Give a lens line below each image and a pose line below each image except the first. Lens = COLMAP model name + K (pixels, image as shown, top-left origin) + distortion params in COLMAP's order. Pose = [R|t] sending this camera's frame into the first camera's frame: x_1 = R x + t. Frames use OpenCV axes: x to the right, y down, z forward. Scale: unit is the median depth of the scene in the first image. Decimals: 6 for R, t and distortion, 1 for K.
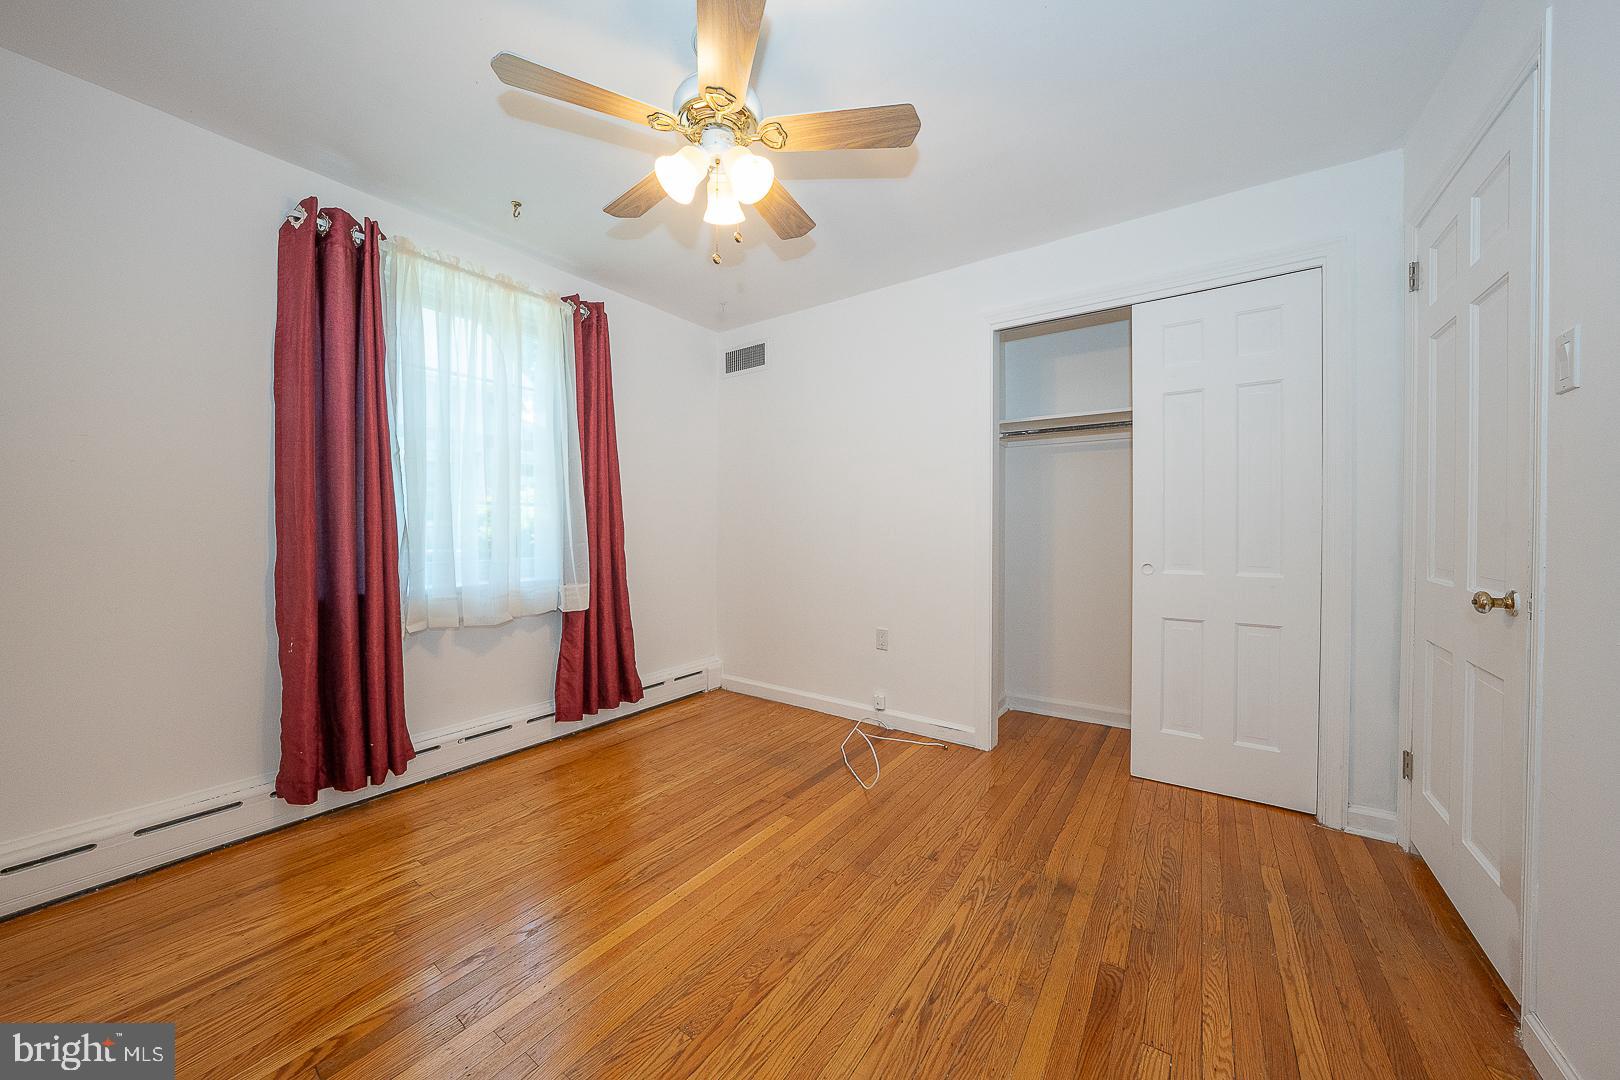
lens RADIAL K [[557.0, 0, 811.0], [0, 557.0, 539.3], [0, 0, 1]] dist [-0.028396, 0.005885]
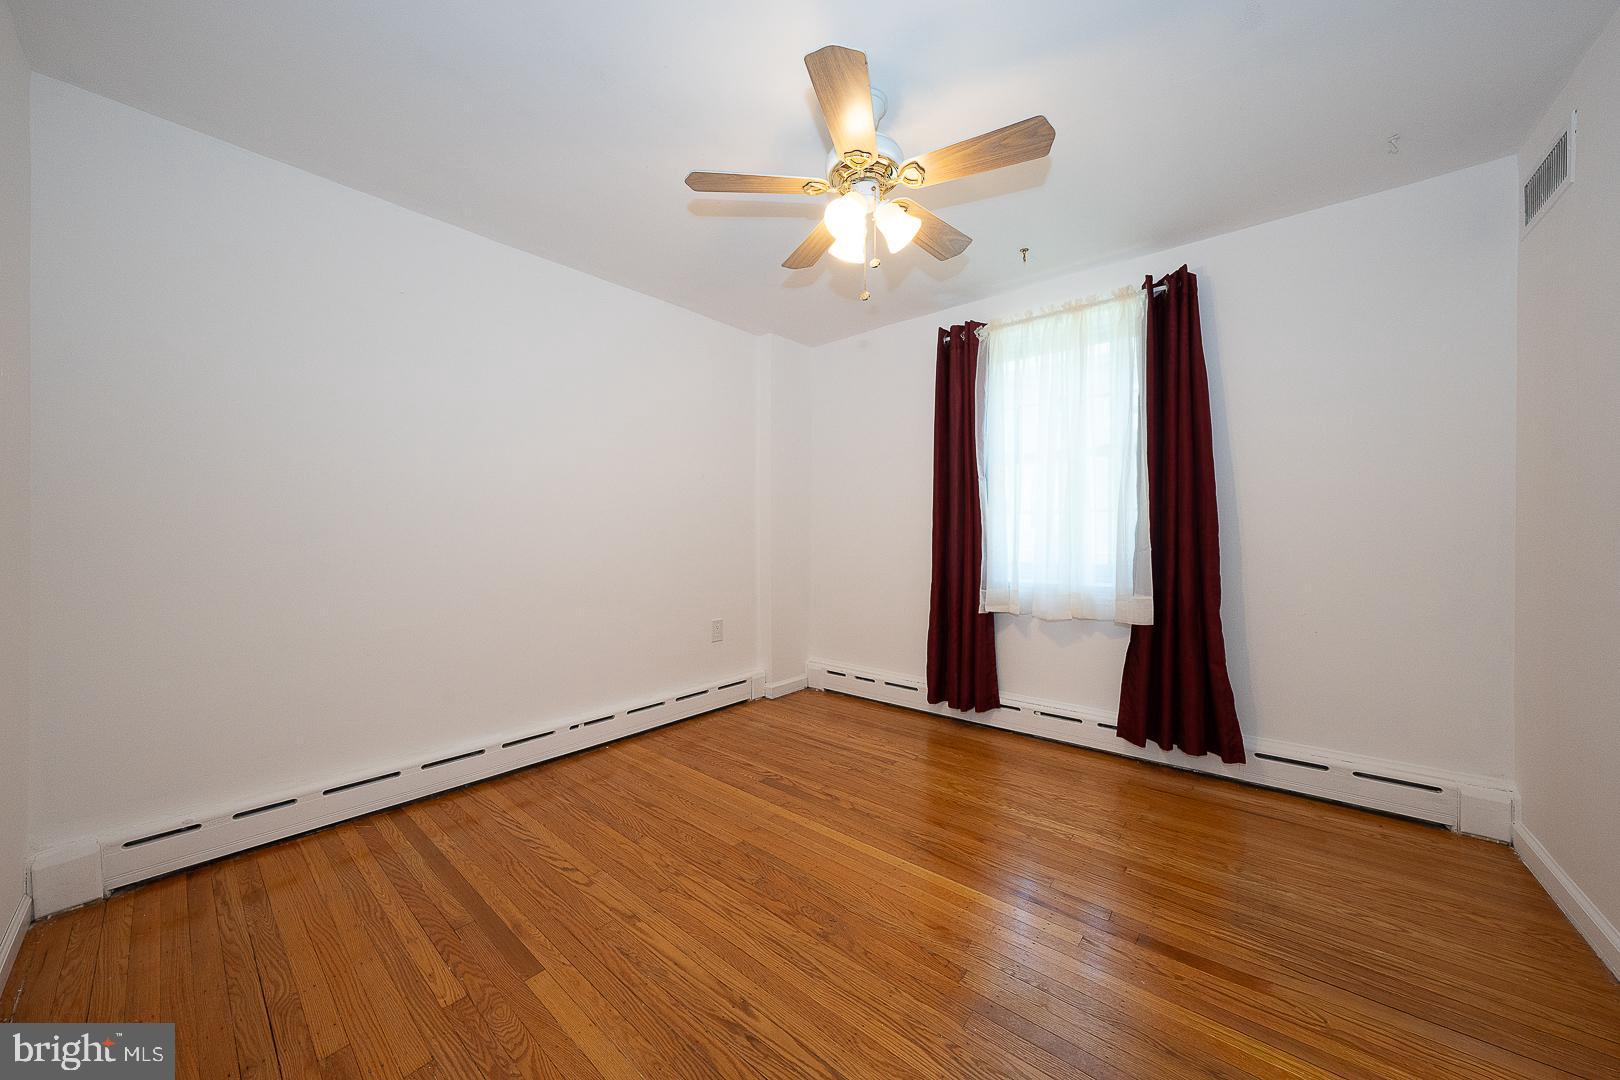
lens RADIAL K [[557.0, 0, 811.2], [0, 557.0, 537.1], [0, 0, 1]] dist [-0.028396, 0.005885]
pose [[-0.081055, 0.006761, -0.996687, 0.651042], [-0.020899, 0.999746, 0.008481, -0.014276], [0.996490, 0.021518, -0.080893, 0.663976]]
